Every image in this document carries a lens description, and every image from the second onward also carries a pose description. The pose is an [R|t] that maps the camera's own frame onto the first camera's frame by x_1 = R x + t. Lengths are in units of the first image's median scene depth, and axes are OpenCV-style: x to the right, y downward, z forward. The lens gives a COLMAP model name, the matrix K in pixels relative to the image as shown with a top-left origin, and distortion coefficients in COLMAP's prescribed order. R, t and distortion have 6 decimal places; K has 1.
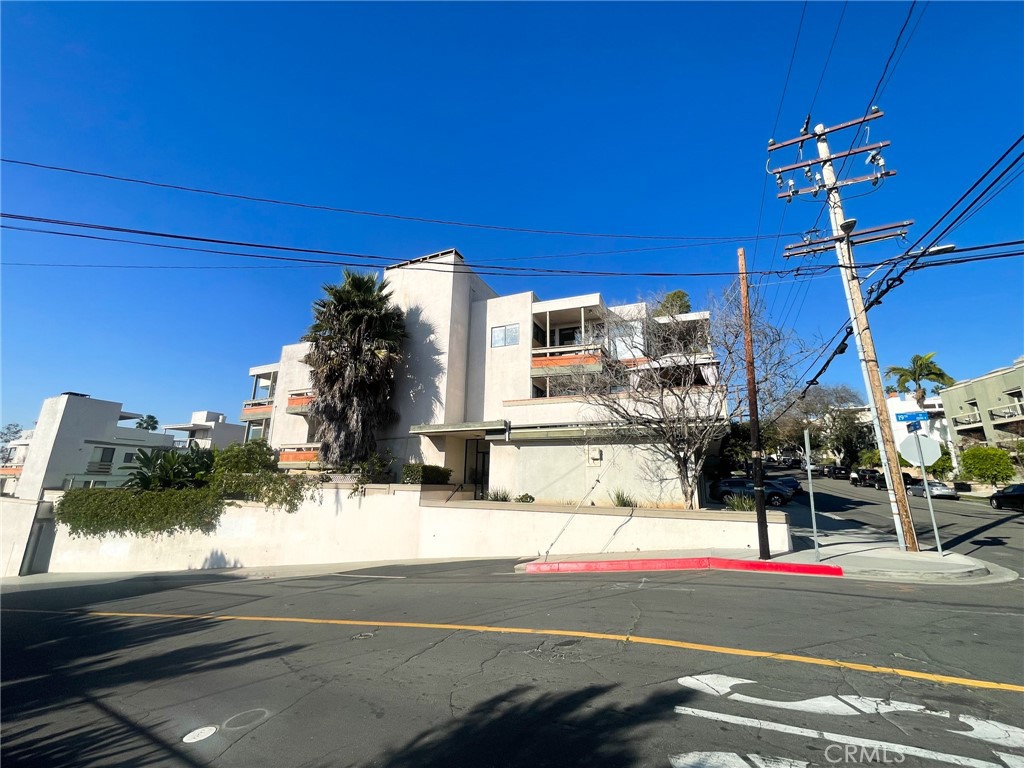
lens RADIAL K [[415.5, 0, 508.0], [0, 415.5, 383.8], [0, 0, 1]] dist [-0.002195, 0.000110]
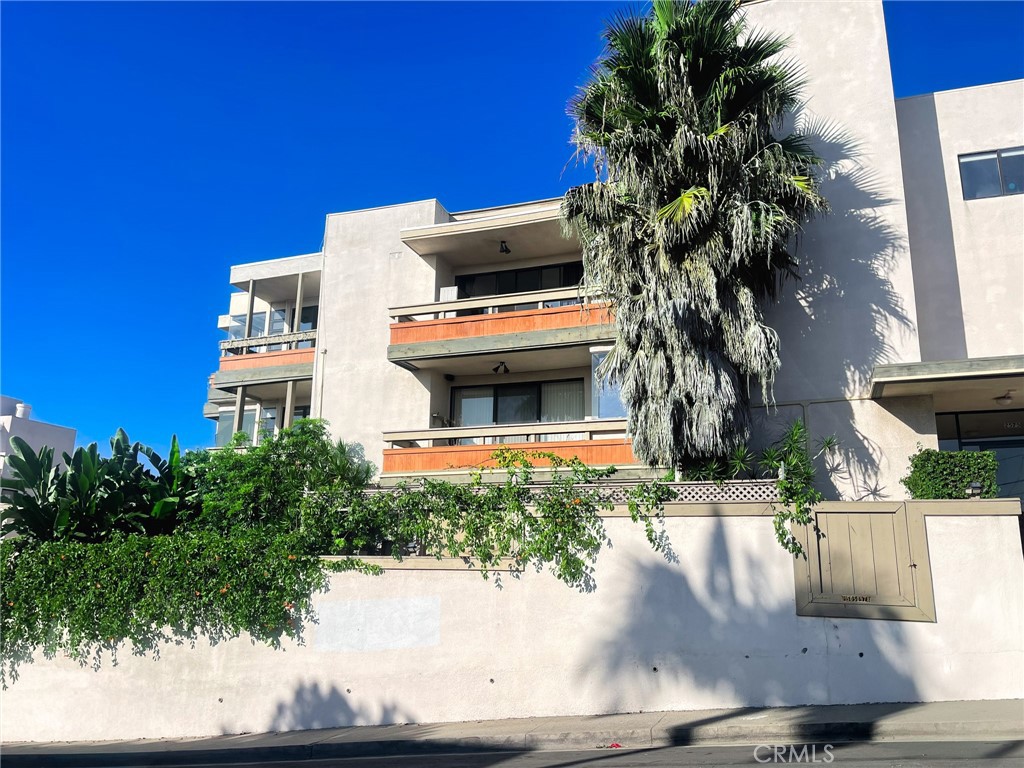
lens RADIAL K [[782.7, 0, 509.1], [0, 782.7, 388.4], [0, 0, 1]] dist [0.047962, -0.048356]
pose [[0.996070, 0.020823, 0.086089, -0.585606], [-0.021008, 0.999779, 0.001235, 0.117377], [-0.086044, -0.003038, 0.996287, 0.240202]]
